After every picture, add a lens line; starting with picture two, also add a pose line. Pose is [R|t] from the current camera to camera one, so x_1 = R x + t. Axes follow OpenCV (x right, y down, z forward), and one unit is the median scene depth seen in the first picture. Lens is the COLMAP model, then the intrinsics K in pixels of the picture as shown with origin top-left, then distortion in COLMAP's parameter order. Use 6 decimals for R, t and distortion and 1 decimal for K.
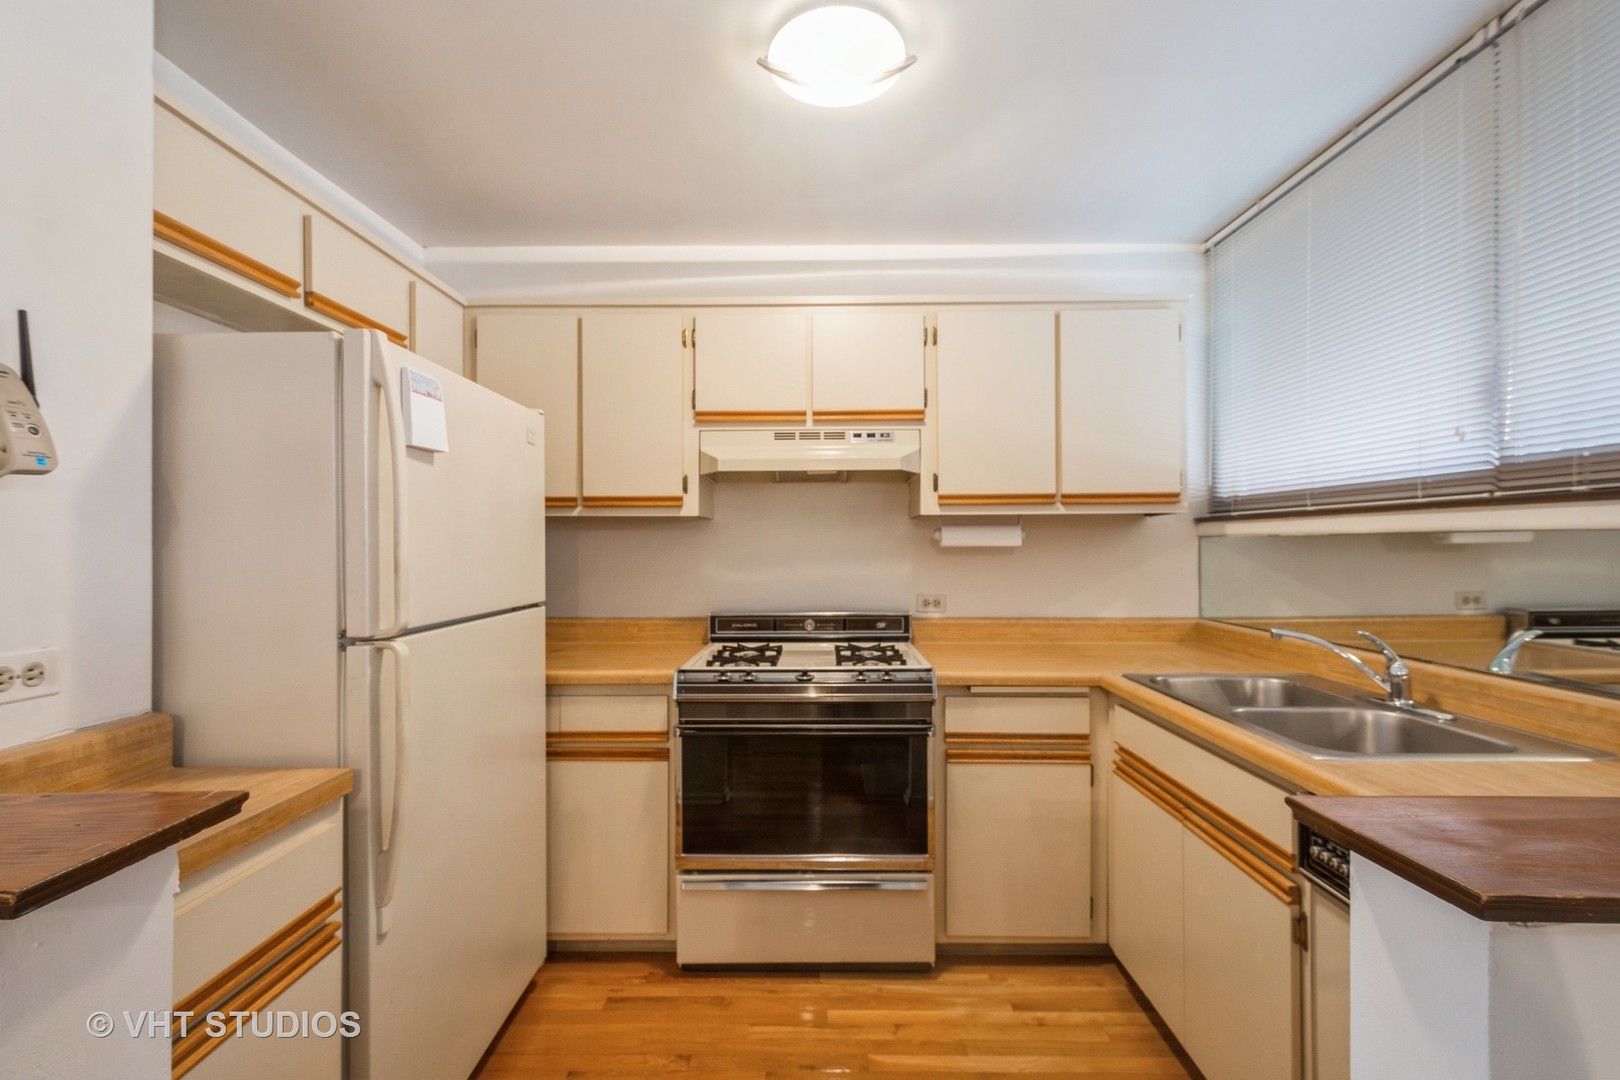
lens RADIAL K [[708.1, 0, 811.0], [0, 708.1, 546.5], [0, 0, 1]] dist [-0.000172, -0.000469]
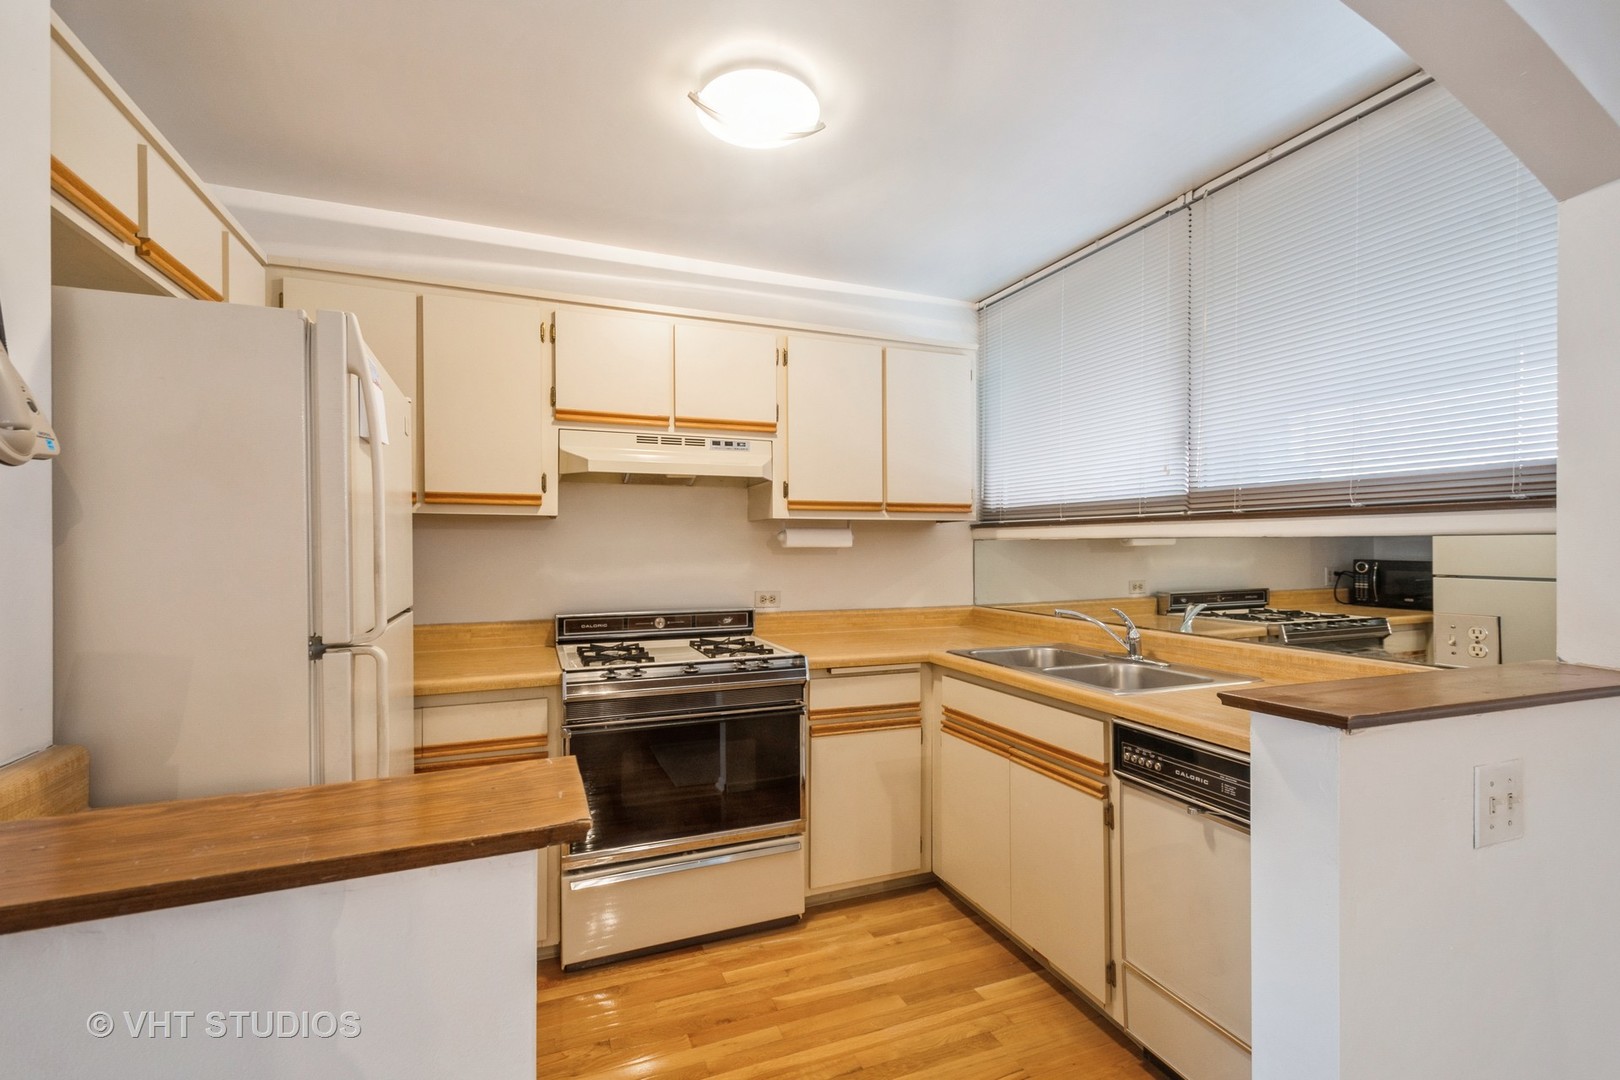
lens RADIAL K [[715.7, 0, 813.8], [0, 715.7, 551.9], [0, 0, 1]] dist [0.001649, -0.000015]
pose [[0.922986, -0.000365, 0.384834, -0.241551], [-0.001870, 0.999983, 0.005436, 0.001134], [-0.384830, -0.005737, 0.922970, -0.060095]]
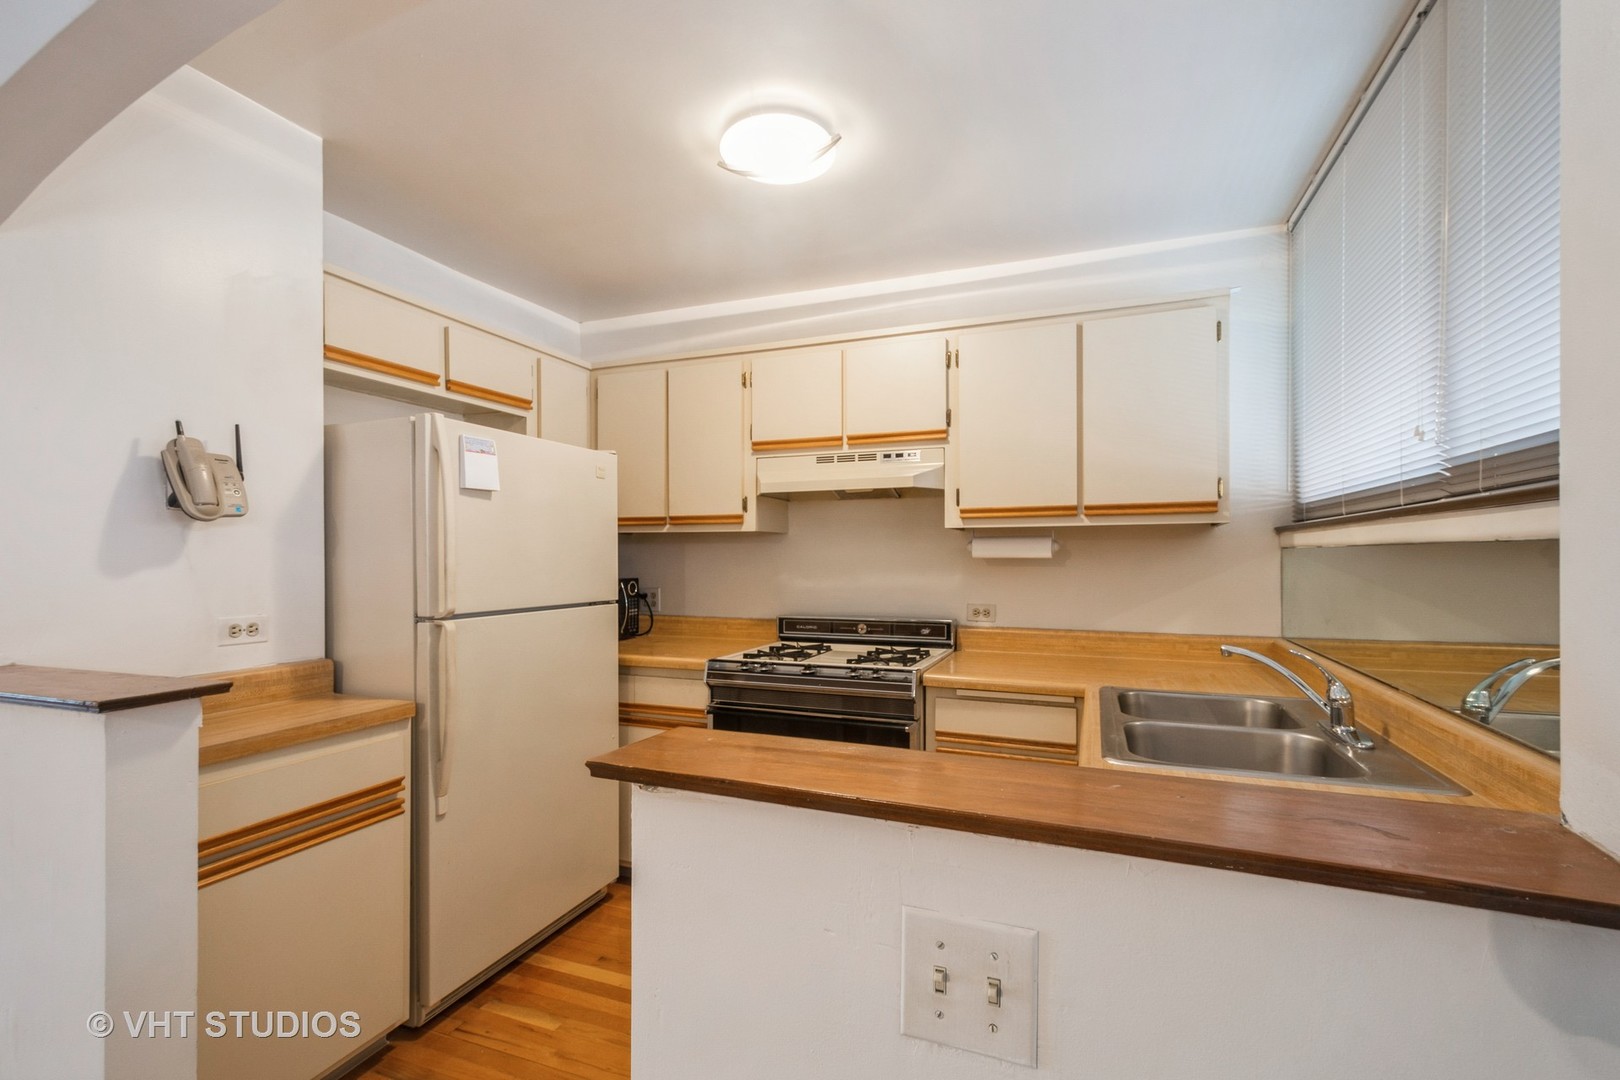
lens RADIAL K [[718.4, 0, 815.1], [0, 718.4, 560.1], [0, 0, 1]] dist [-0.000751, -0.000026]
pose [[0.937397, 0.004361, -0.348234, 0.391751], [-0.002715, 0.999983, 0.005214, -0.002095], [0.348251, -0.003942, 0.937393, -0.087426]]
